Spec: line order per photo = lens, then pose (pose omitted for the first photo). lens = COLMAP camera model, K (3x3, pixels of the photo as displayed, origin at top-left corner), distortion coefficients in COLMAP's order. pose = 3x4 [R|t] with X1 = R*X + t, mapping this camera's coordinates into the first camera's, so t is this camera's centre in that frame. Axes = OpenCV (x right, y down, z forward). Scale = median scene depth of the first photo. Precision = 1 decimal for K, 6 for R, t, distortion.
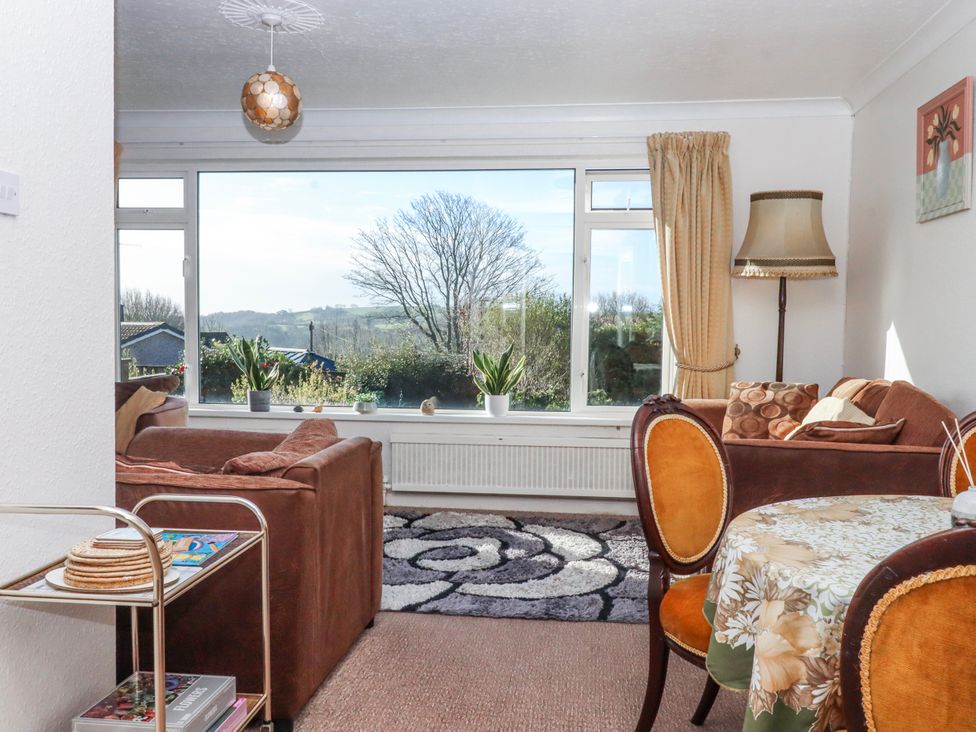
lens RADIAL K [[846.9, 0, 496.1], [0, 846.9, 368.4], [0, 0, 1]] dist [0.010973, -0.009564]
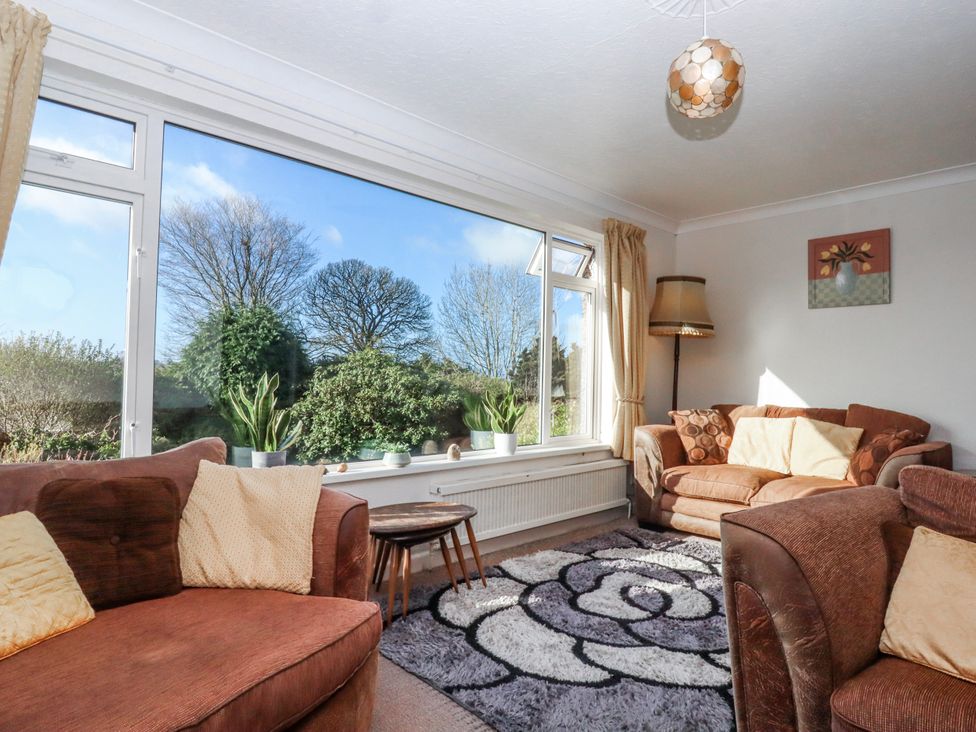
lens RADIAL K [[575.8, 0, 492.5], [0, 575.8, 361.7], [0, 0, 1]] dist [-0.000169, -0.001523]
pose [[0.638359, 0.028063, 0.769227, -0.592813], [0.028154, 0.997815, -0.059766, -0.015018], [-0.769224, 0.059809, 0.636175, 0.608061]]
